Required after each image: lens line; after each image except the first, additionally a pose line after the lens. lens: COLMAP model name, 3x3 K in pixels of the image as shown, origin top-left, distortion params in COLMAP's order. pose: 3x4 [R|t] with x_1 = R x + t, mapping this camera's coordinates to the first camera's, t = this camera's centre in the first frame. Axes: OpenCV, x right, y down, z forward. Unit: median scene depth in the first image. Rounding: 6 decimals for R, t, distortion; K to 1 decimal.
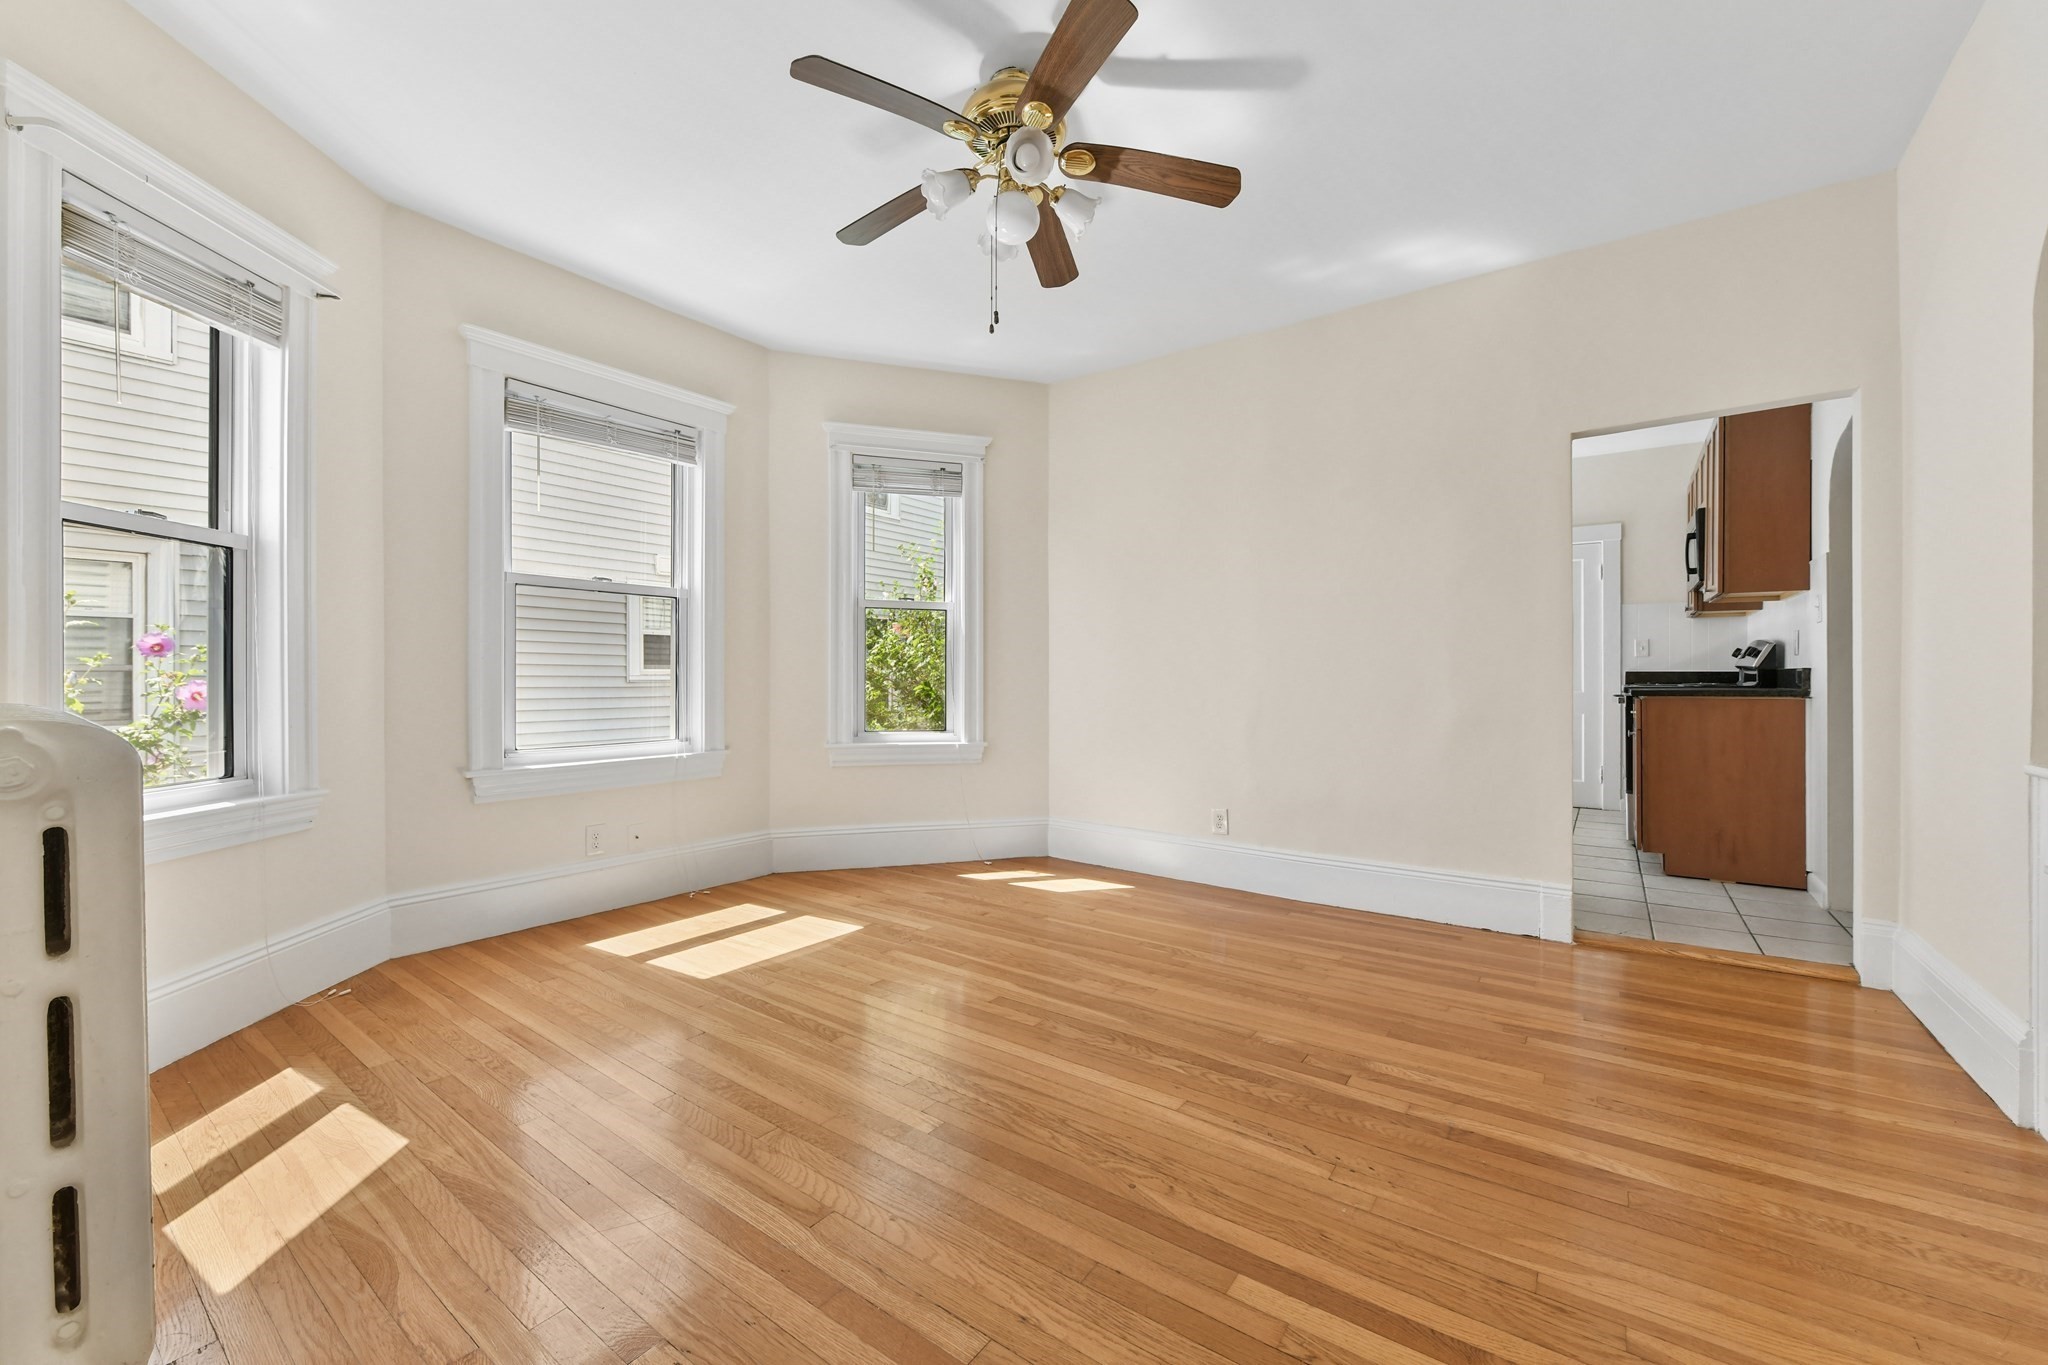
lens RADIAL K [[824.4, 0, 1027.6], [0, 824.4, 677.0], [0, 0, 1]] dist [-0.009510, -0.000014]
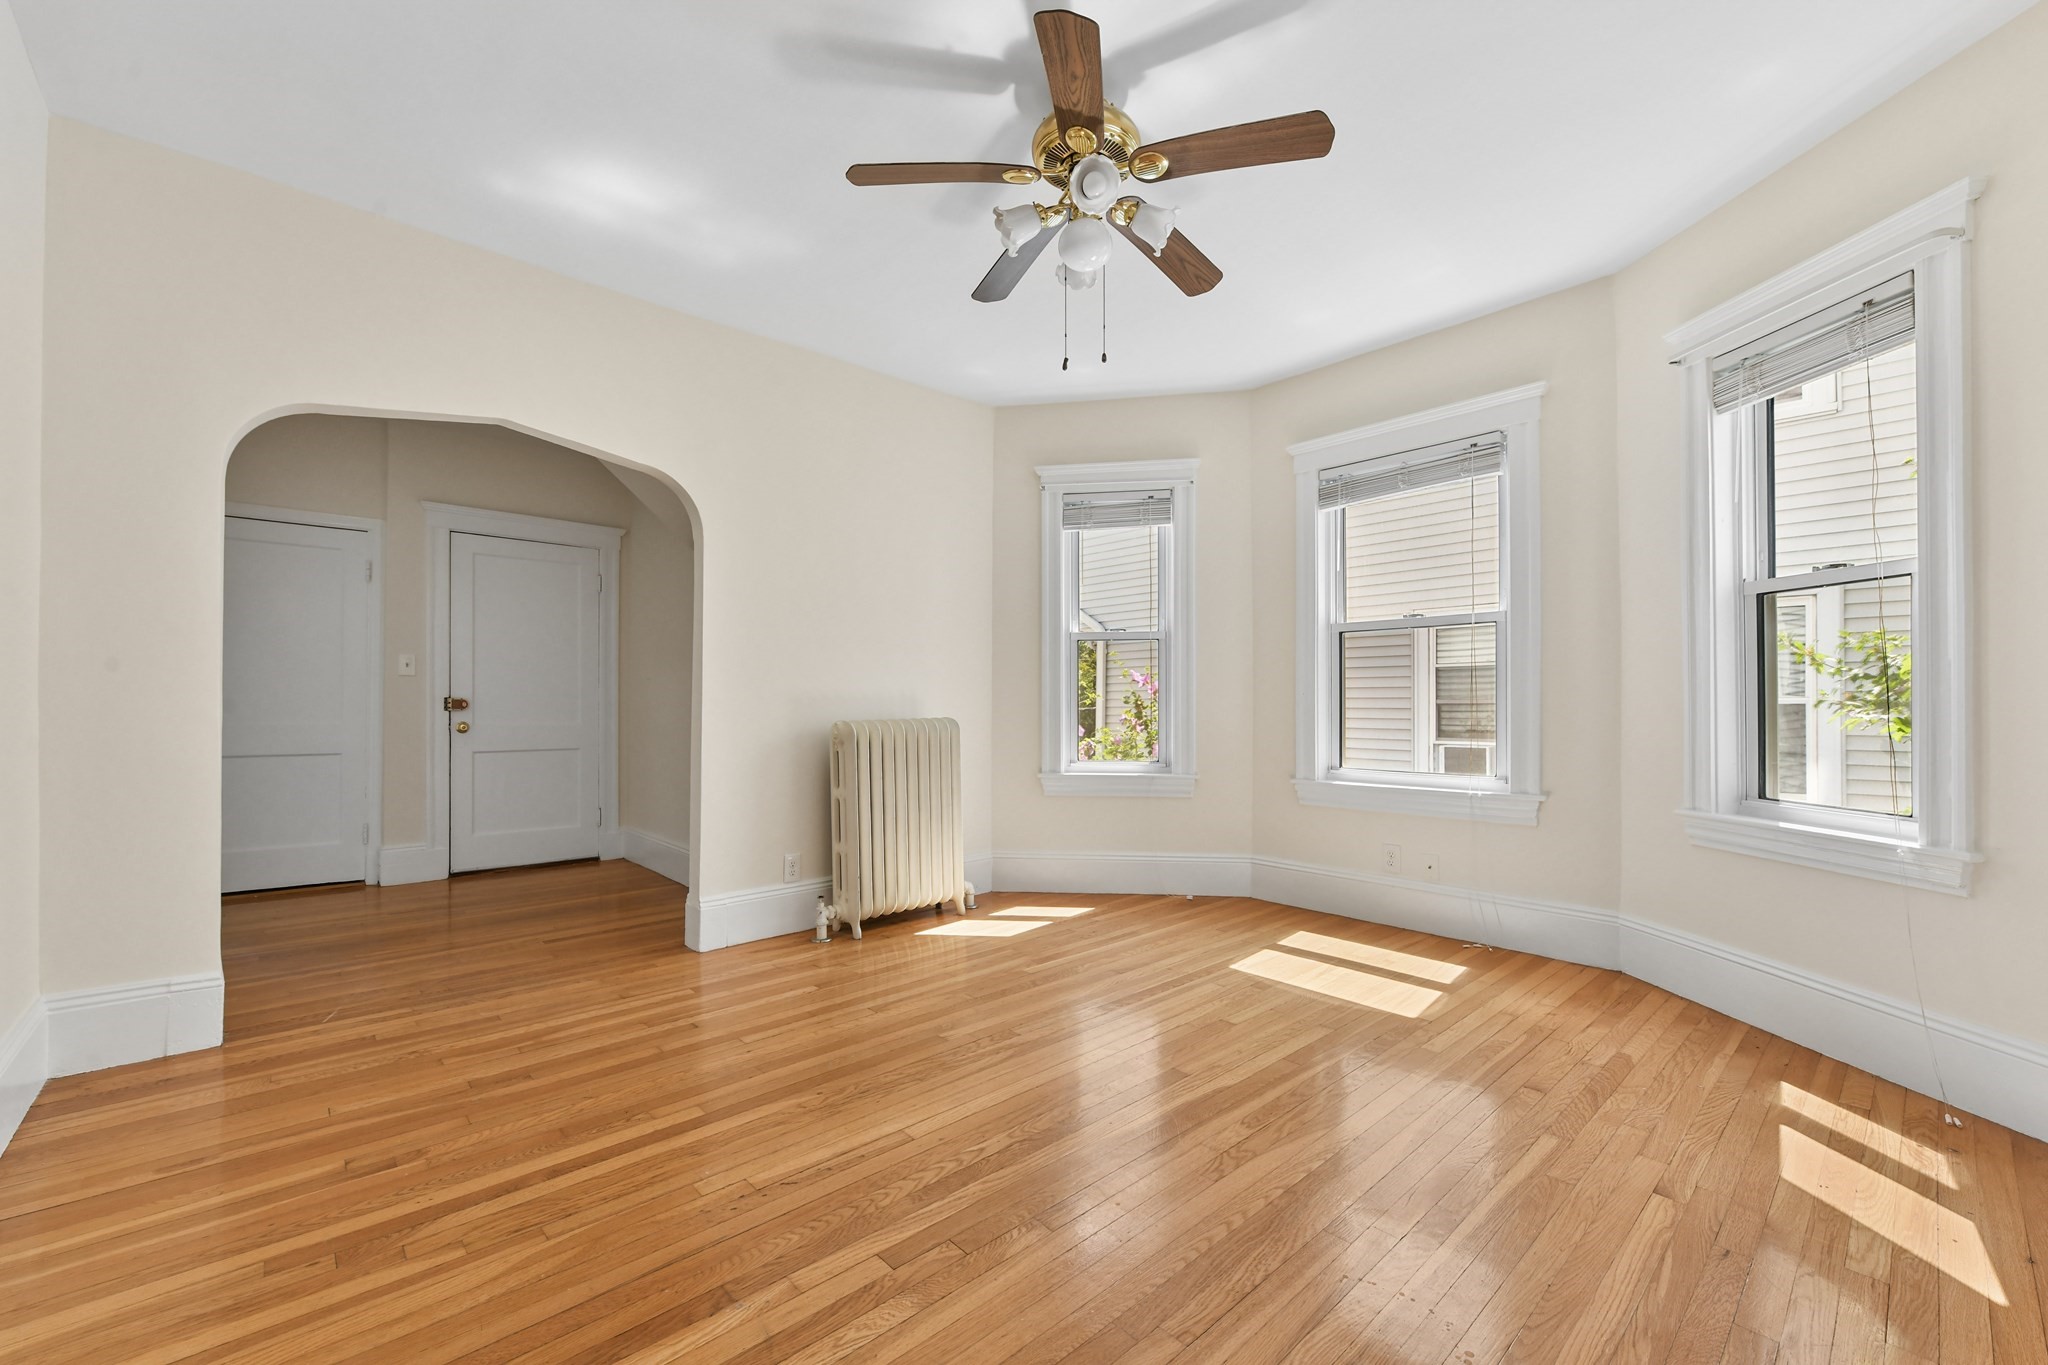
lens RADIAL K [[823.3, 0, 1025.3], [0, 823.3, 707.3], [0, 0, 1]] dist [-0.001860, 0.000057]
pose [[-0.208026, 0.001906, -0.978121, 0.791835], [0.000986, 0.999998, 0.001739, -0.004970], [0.978123, -0.000603, -0.208028, 0.932677]]
